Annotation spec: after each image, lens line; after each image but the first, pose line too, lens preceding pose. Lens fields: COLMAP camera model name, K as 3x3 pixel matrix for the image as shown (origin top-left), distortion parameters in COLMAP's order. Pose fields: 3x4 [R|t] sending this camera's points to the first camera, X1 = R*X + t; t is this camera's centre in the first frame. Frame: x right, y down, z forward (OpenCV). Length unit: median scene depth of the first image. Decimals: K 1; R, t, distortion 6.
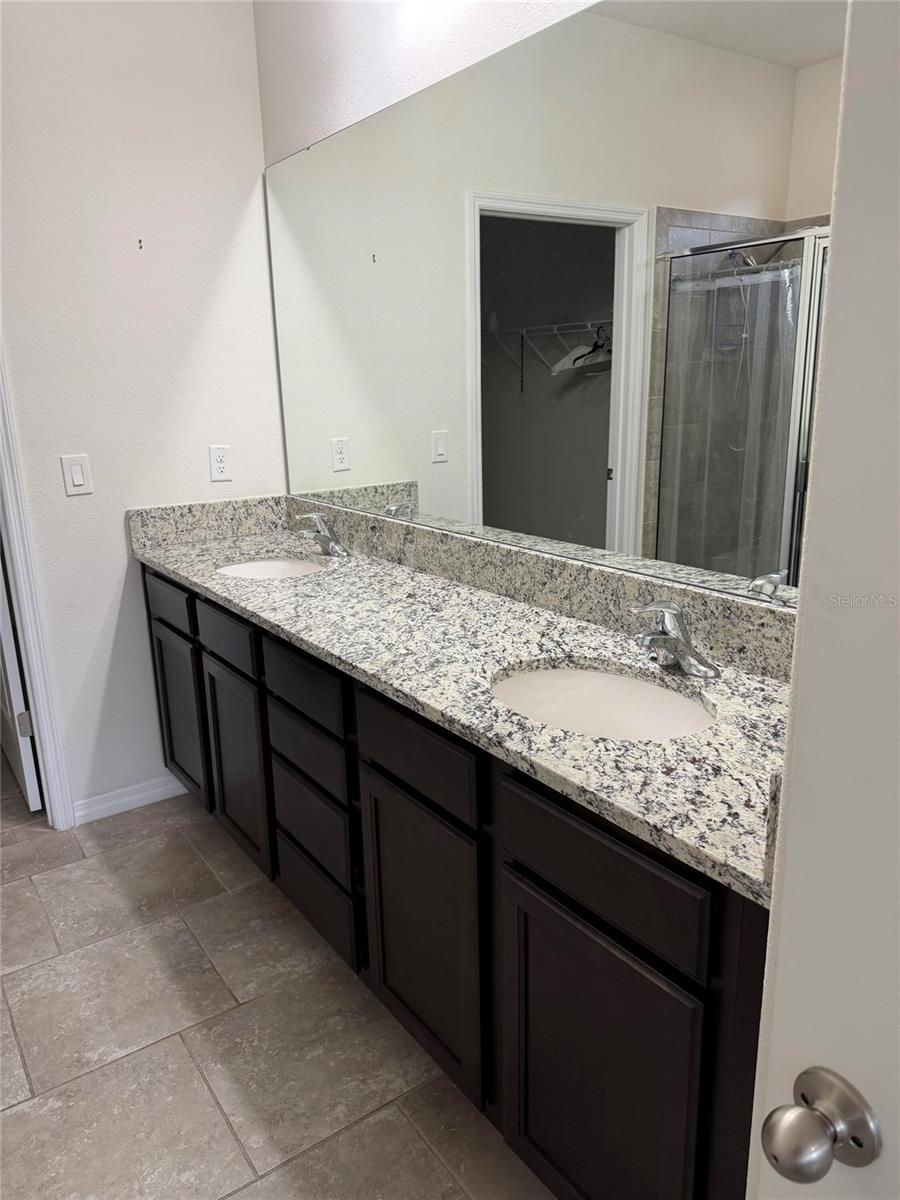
lens RADIAL K [[844.6, 0, 451.8], [0, 844.6, 599.9], [0, 0, 1]] dist [-0.003671, 0.001893]
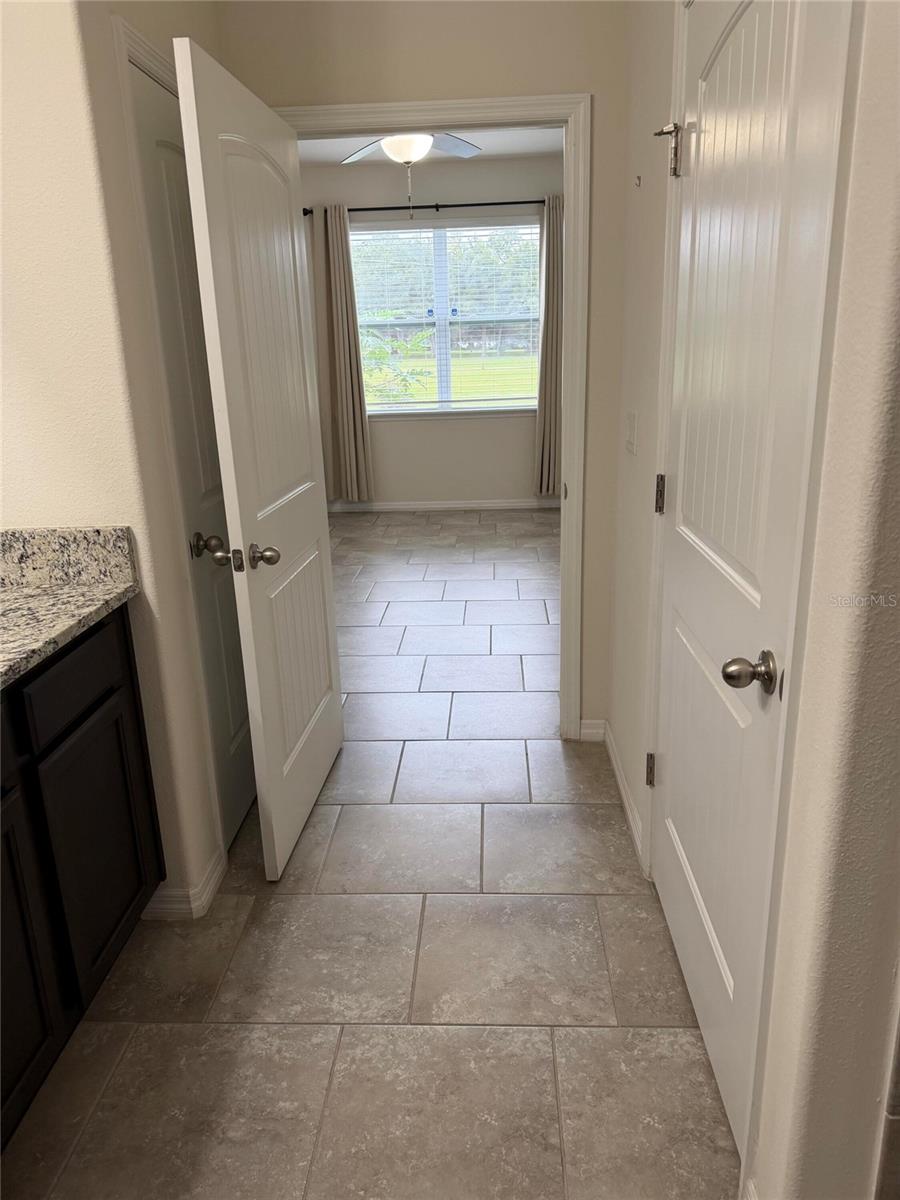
lens RADIAL K [[844.6, 0, 450.4], [0, 844.6, 600.8], [0, 0, 1]] dist [-0.003671, 0.001893]
pose [[-0.780051, -0.133906, 0.611219, -1.181636], [0.220341, 0.855478, 0.468622, -0.333431], [-0.585636, 0.500226, -0.637812, 1.480217]]
